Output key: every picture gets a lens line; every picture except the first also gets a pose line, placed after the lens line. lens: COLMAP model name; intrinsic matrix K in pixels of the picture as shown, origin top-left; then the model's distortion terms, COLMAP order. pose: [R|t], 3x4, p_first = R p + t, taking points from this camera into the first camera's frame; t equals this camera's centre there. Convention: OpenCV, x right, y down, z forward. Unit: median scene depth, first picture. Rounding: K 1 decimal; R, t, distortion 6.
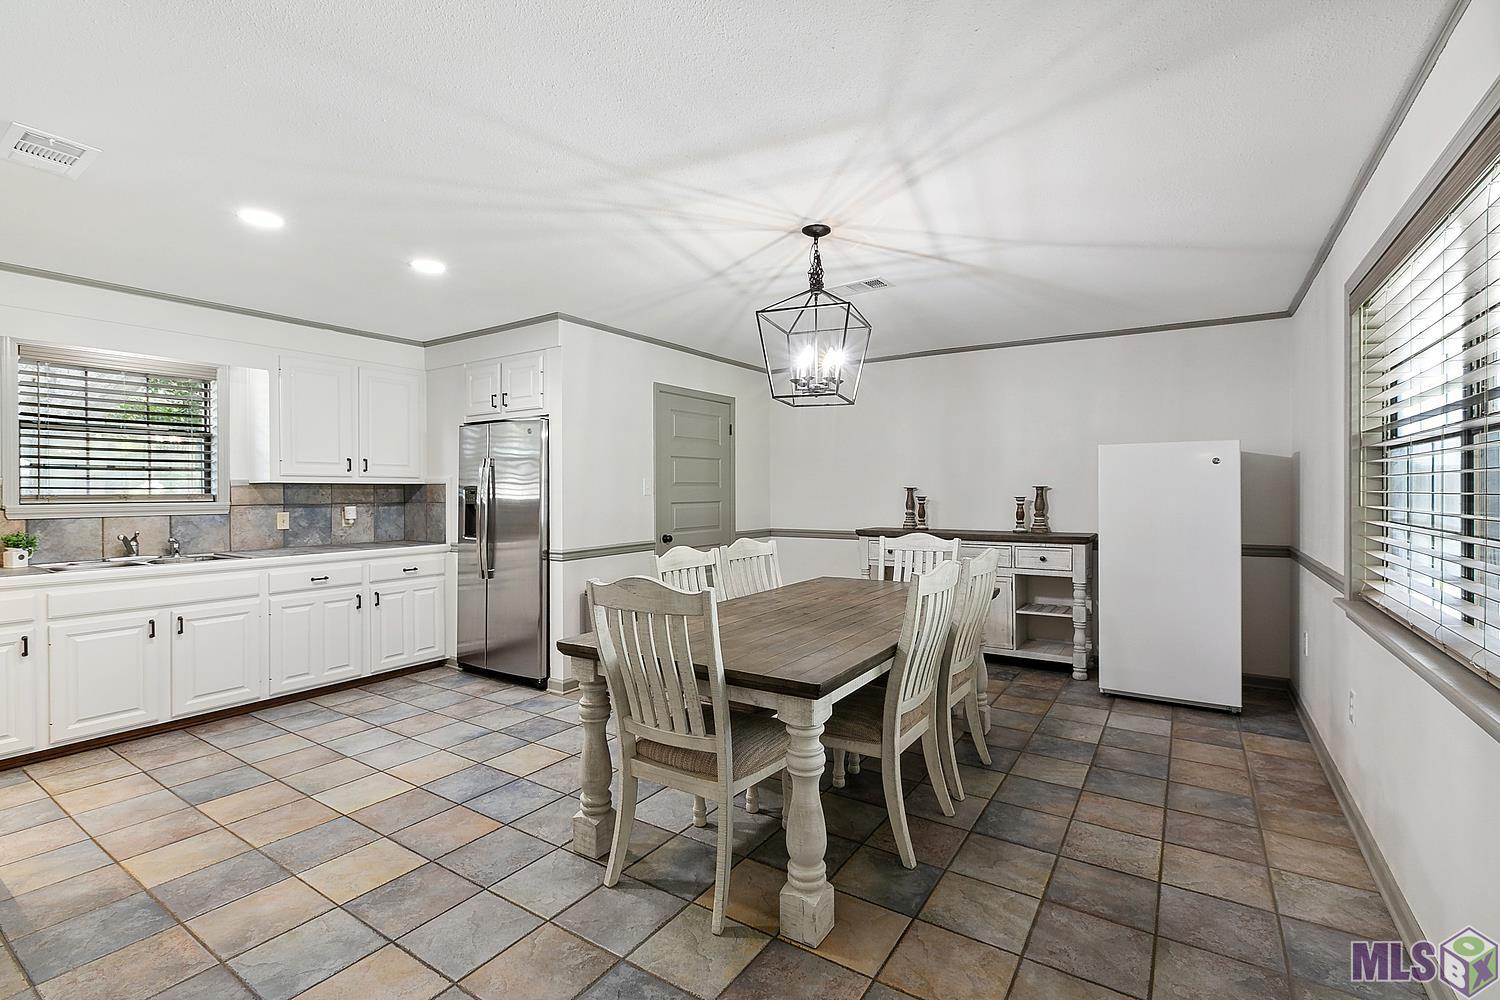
lens RADIAL K [[677.9, 0, 743.6], [0, 677.9, 494.3], [0, 0, 1]] dist [-0.004705, 0.000241]
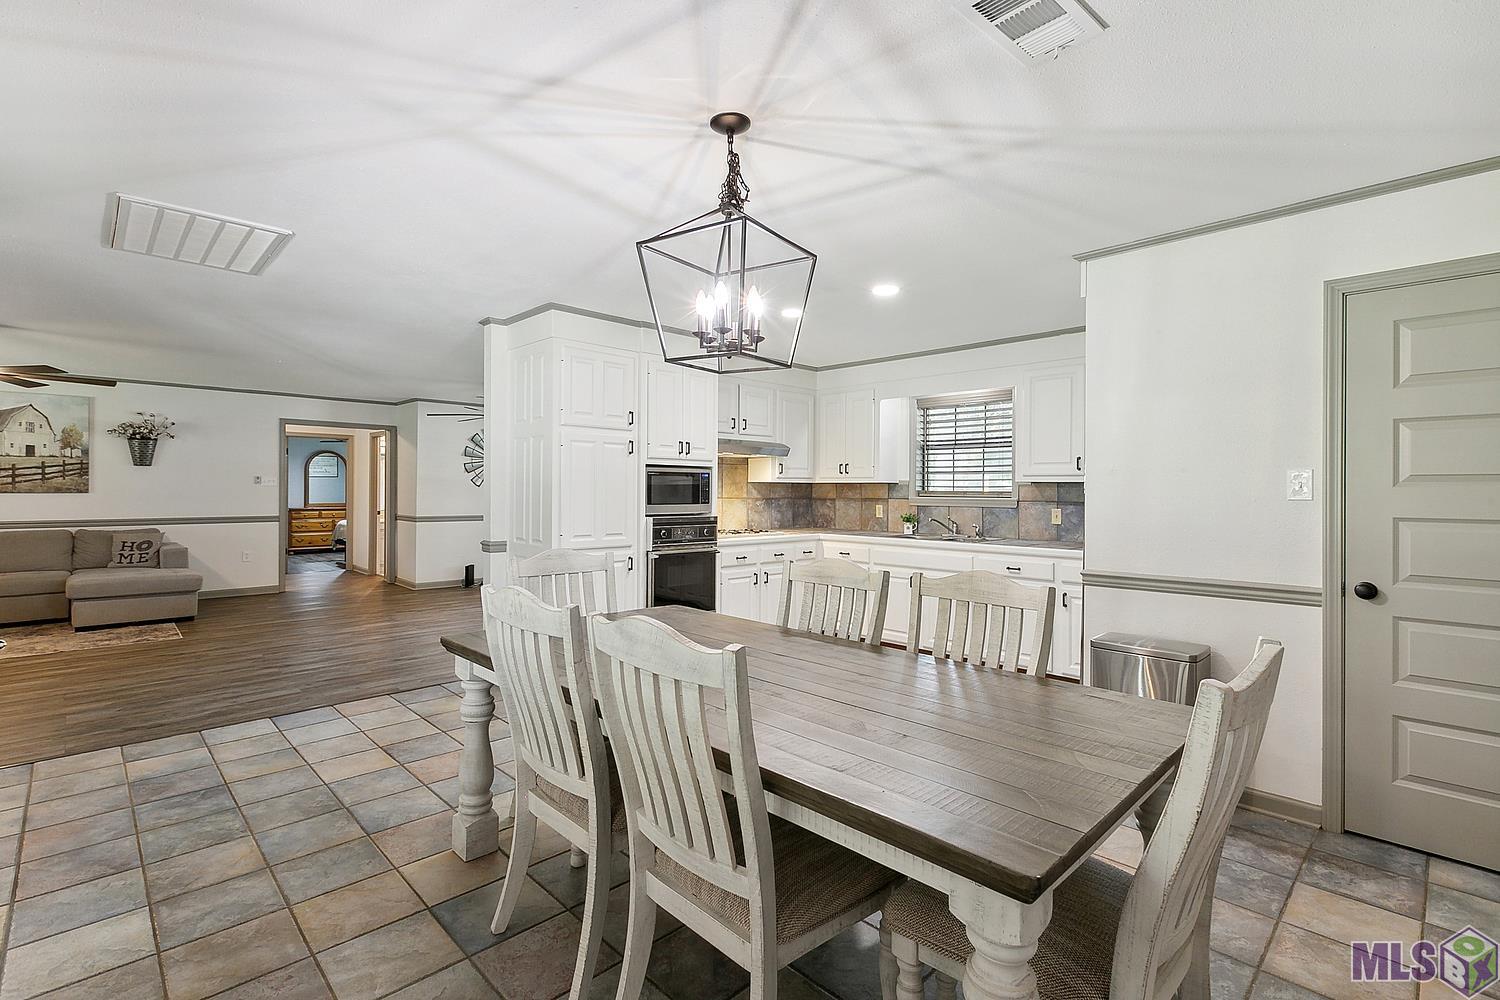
lens RADIAL K [[677.9, 0, 744.7], [0, 677.9, 491.0], [0, 0, 1]] dist [-0.004705, 0.000241]
pose [[-0.207770, 0.005784, -0.978161, 0.652794], [-0.007728, 0.999942, 0.007555, -0.008458], [0.978147, 0.009129, -0.207714, 0.951580]]
